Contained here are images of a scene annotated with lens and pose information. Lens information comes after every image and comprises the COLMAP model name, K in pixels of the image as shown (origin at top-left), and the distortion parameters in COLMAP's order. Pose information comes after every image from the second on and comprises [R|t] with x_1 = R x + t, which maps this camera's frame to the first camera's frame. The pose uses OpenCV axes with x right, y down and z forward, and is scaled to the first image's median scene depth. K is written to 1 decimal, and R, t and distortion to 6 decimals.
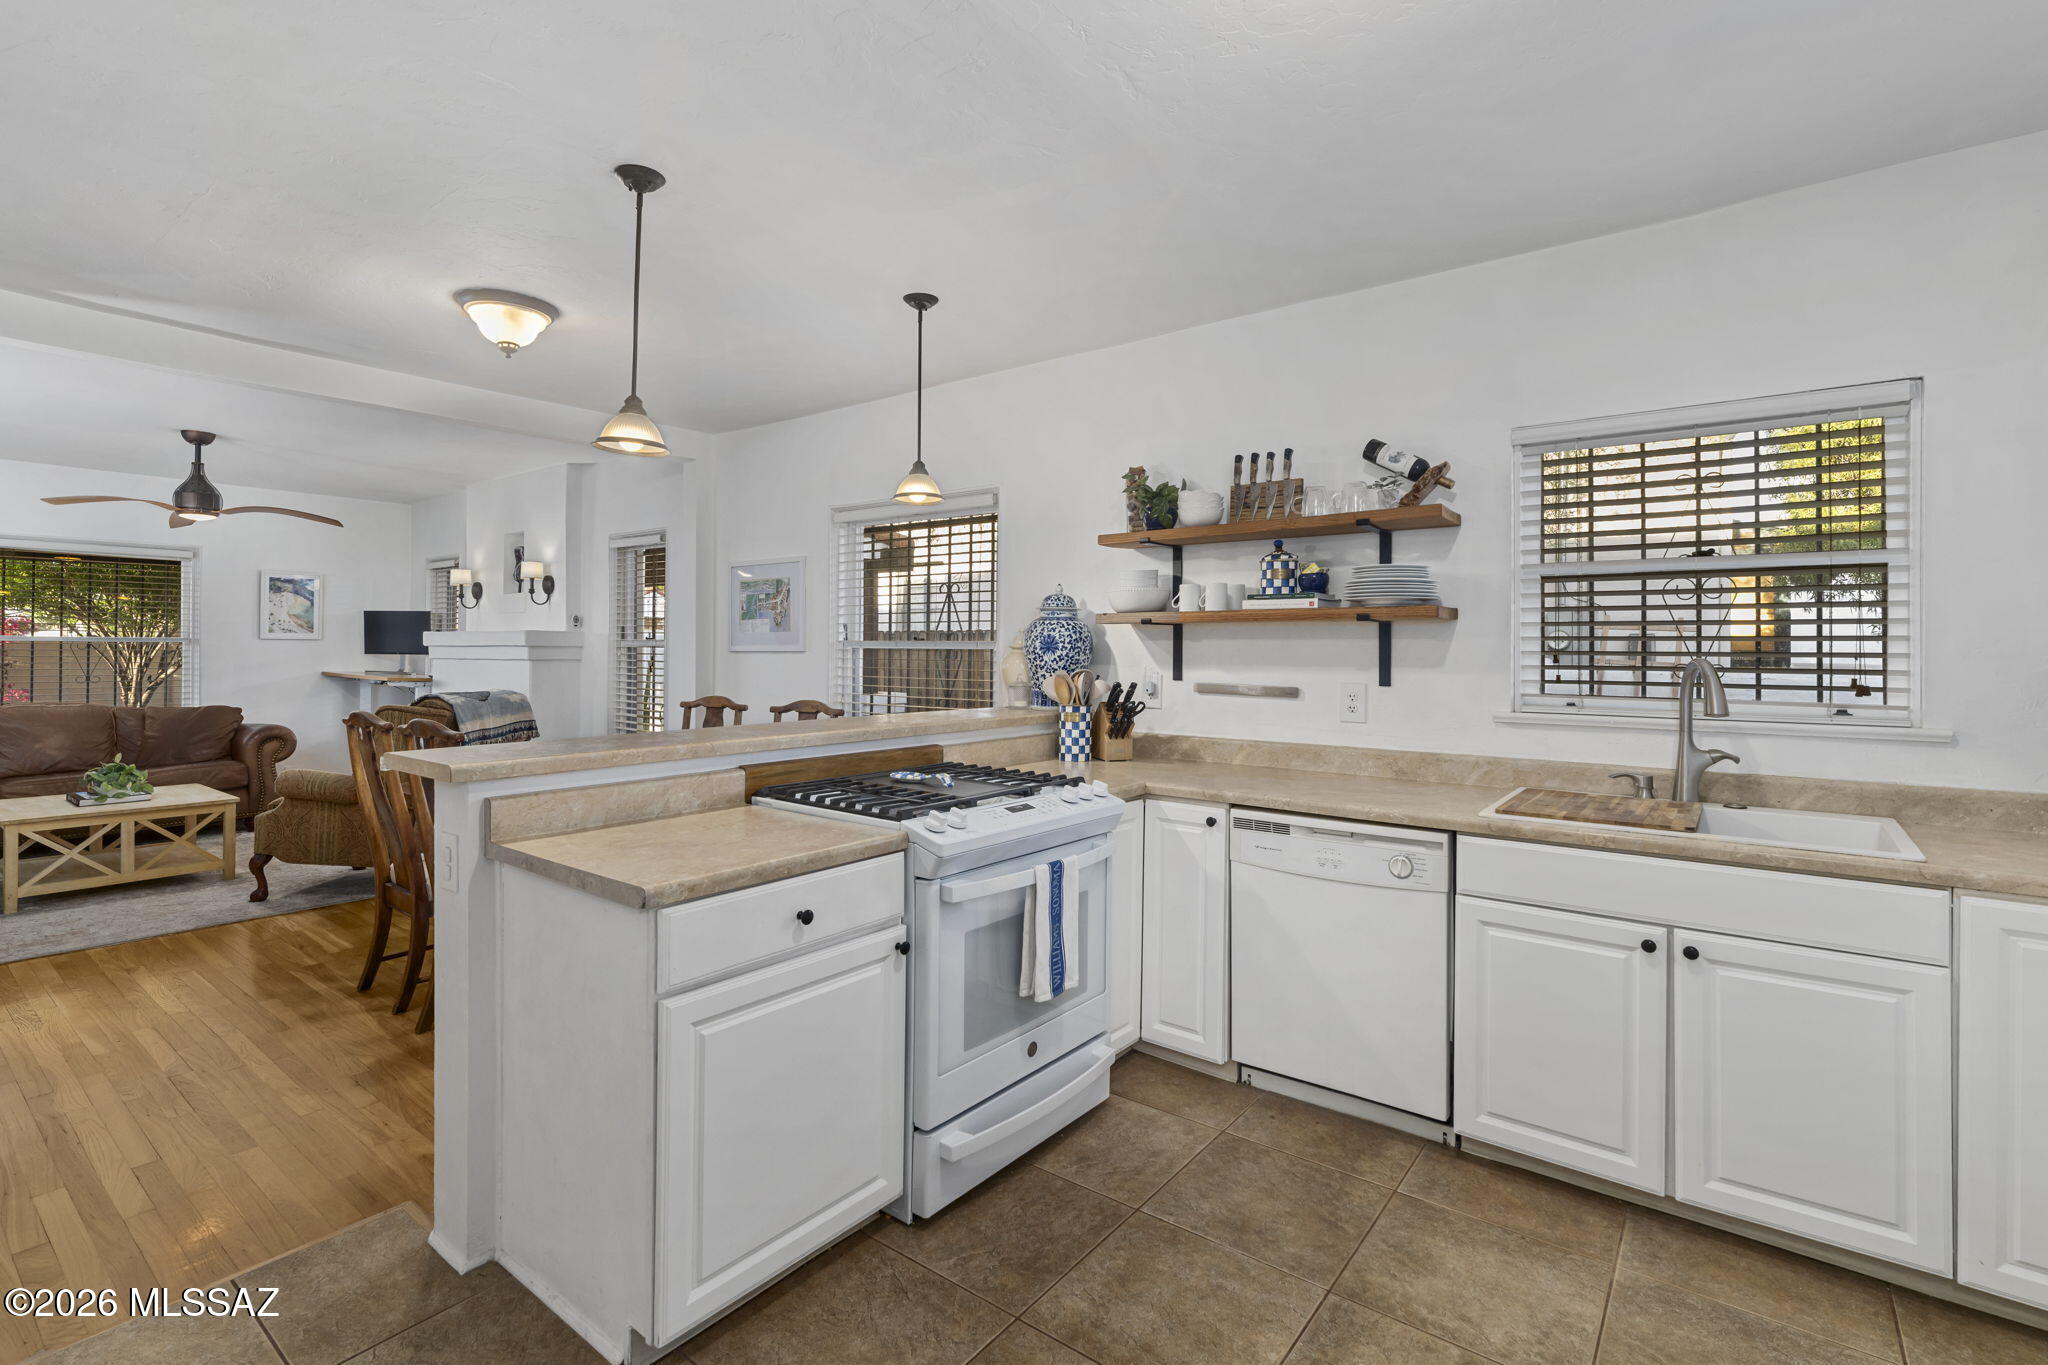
lens RADIAL K [[936.2, 0, 1023.7], [0, 936.2, 661.2], [0, 0, 1]] dist [-0.002037, 0.000923]
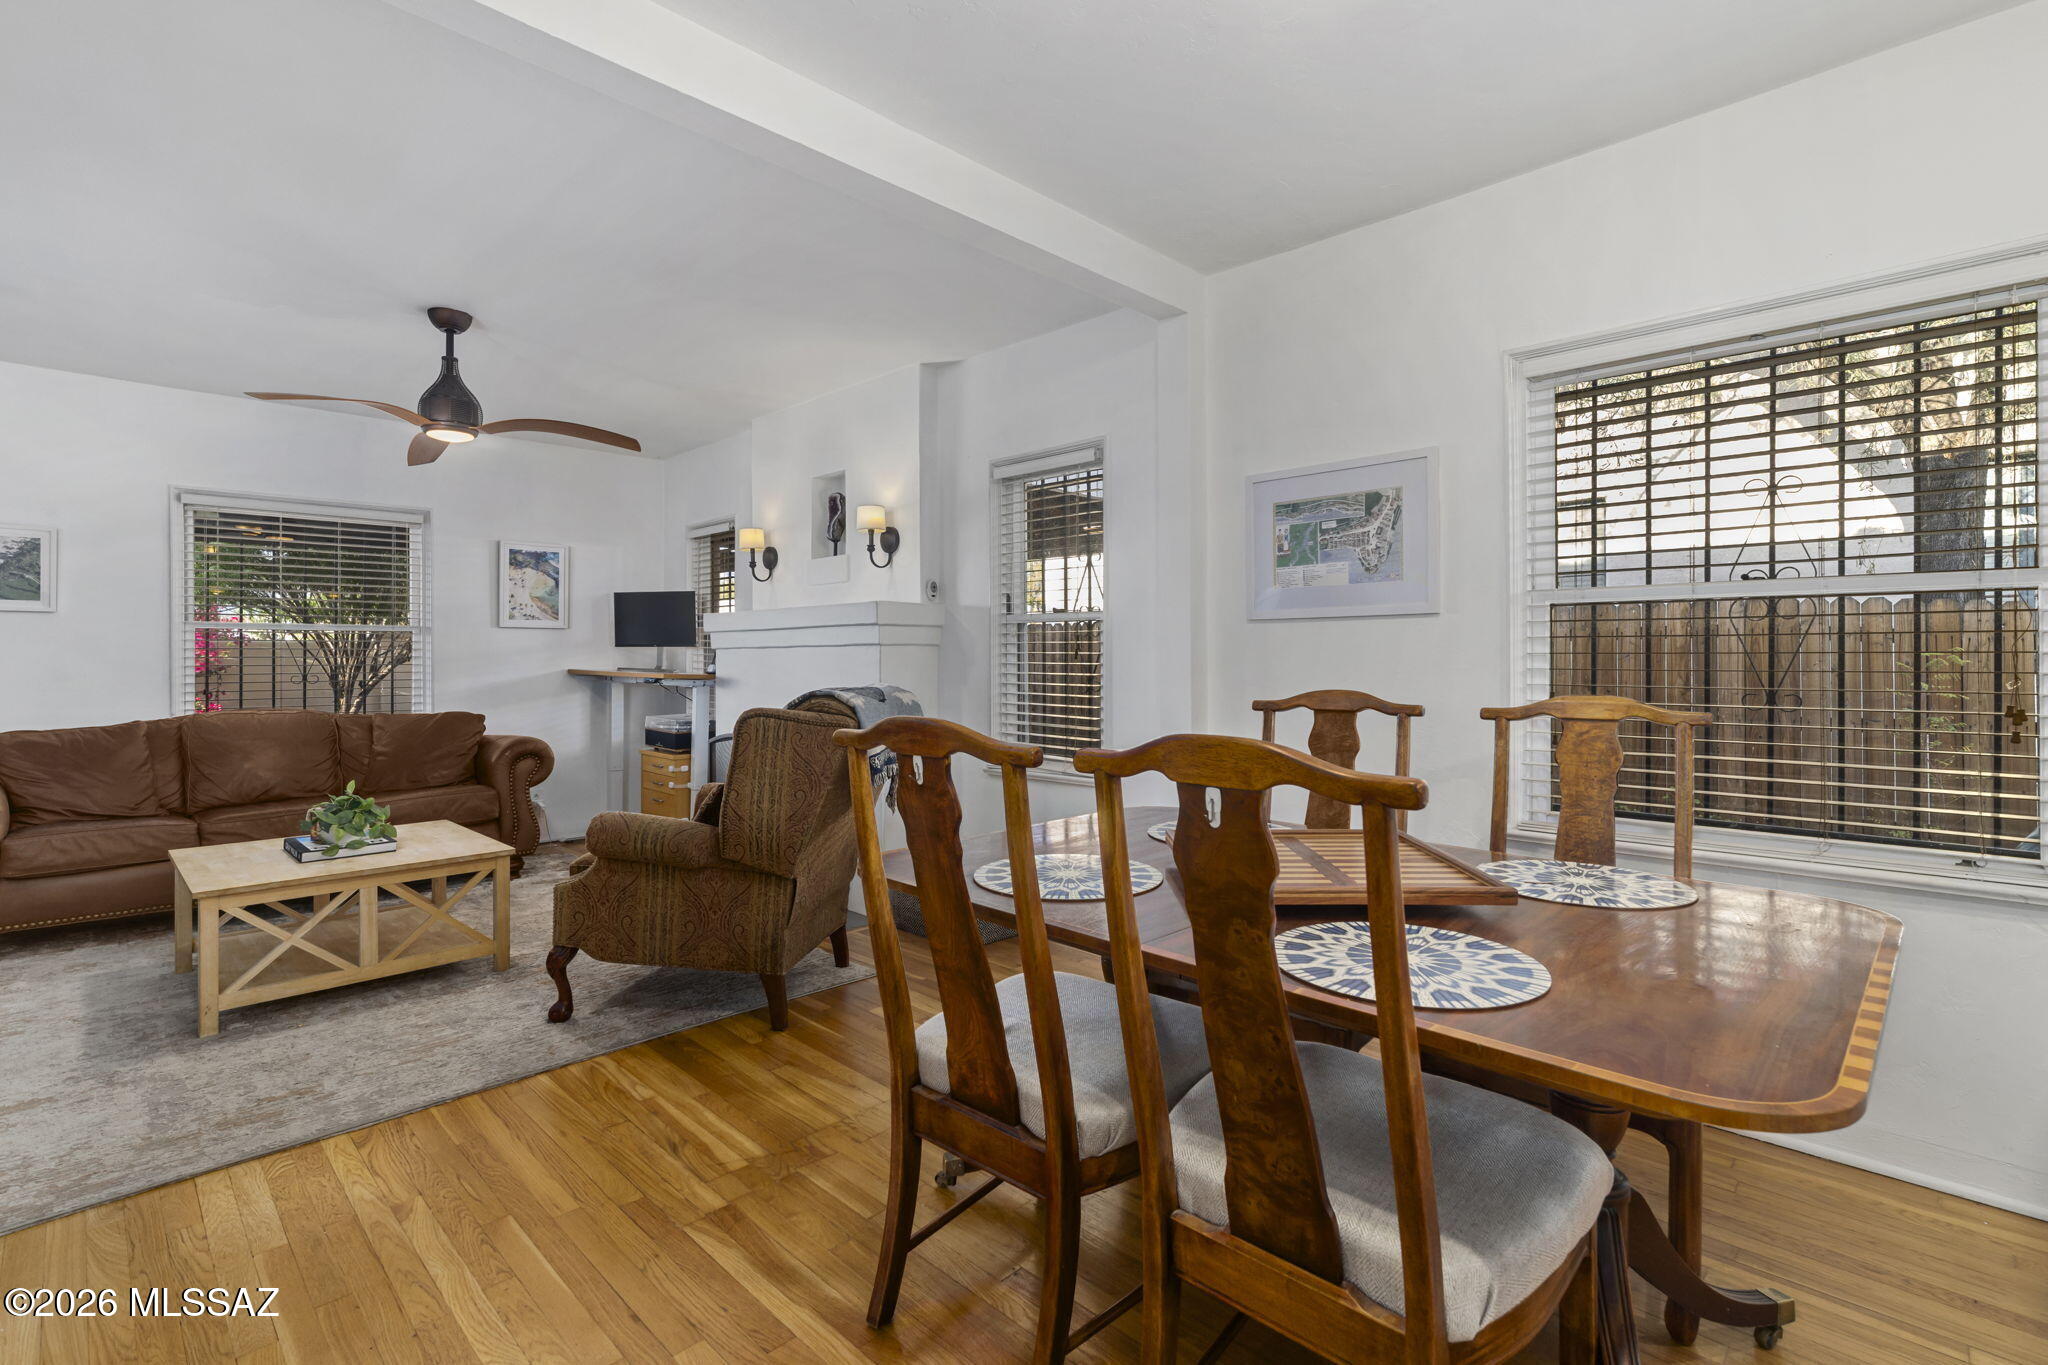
lens RADIAL K [[936.2, 0, 1026.9], [0, 936.2, 672.9], [0, 0, 1]] dist [-0.002037, 0.000923]
pose [[0.992707, -0.007443, -0.120322, -0.378120], [0.008004, 0.999959, 0.004181, 0.019841], [0.120286, -0.005114, 0.992726, 0.364842]]
